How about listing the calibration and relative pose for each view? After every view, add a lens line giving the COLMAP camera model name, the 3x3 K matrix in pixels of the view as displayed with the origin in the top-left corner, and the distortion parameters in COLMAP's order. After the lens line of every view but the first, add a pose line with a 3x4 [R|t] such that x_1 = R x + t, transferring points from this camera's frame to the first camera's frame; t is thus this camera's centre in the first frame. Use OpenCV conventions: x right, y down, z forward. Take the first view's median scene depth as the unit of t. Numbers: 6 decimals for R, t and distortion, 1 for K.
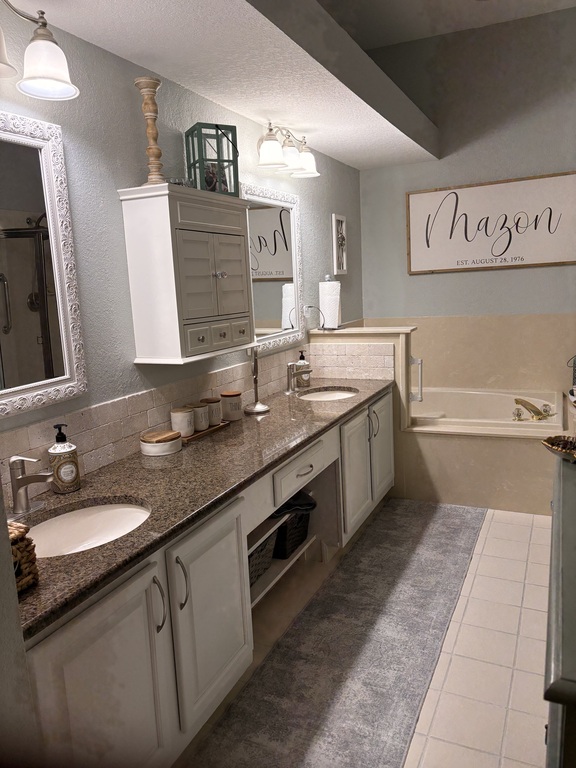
lens RADIAL K [[584.5, 0, 285.0], [0, 584.5, 386.8], [0, 0, 1]] dist [0.049764, -0.000825]
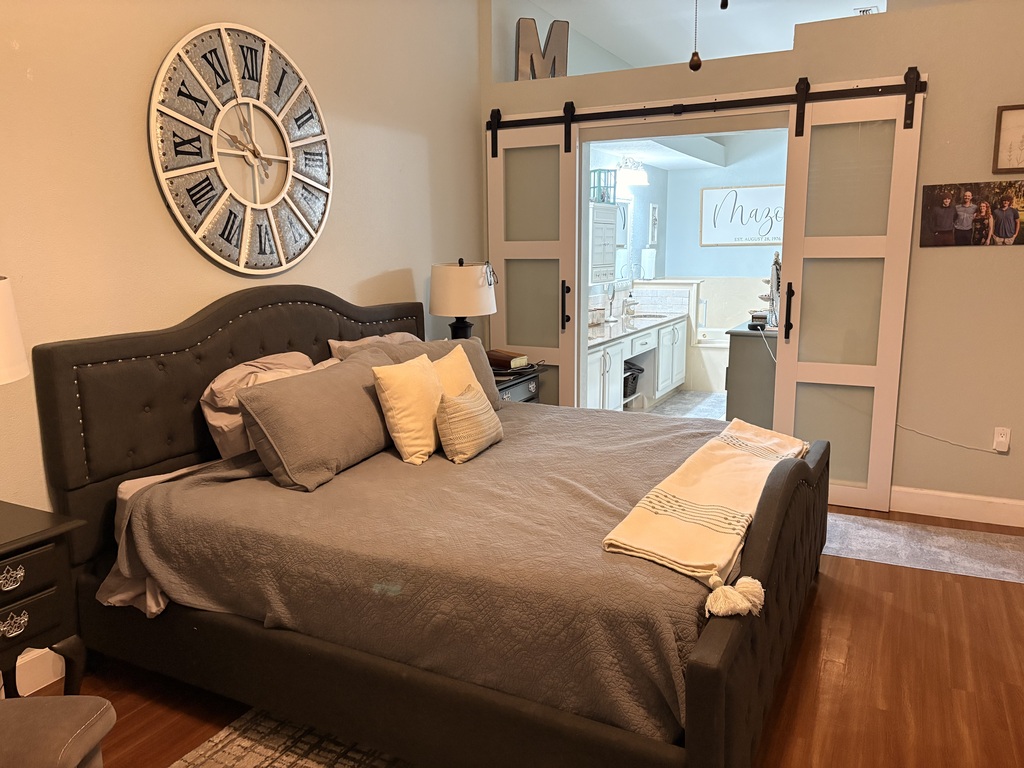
lens RADIAL K [[779.3, 0, 516.9], [0, 779.3, 380.5], [0, 0, 1]] dist [0.049764, -0.000825]
pose [[0.998925, 0.042890, -0.017582, -0.228935], [-0.043013, 0.999052, -0.006674, 0.203698], [0.017279, 0.007423, 0.999823, -1.107588]]
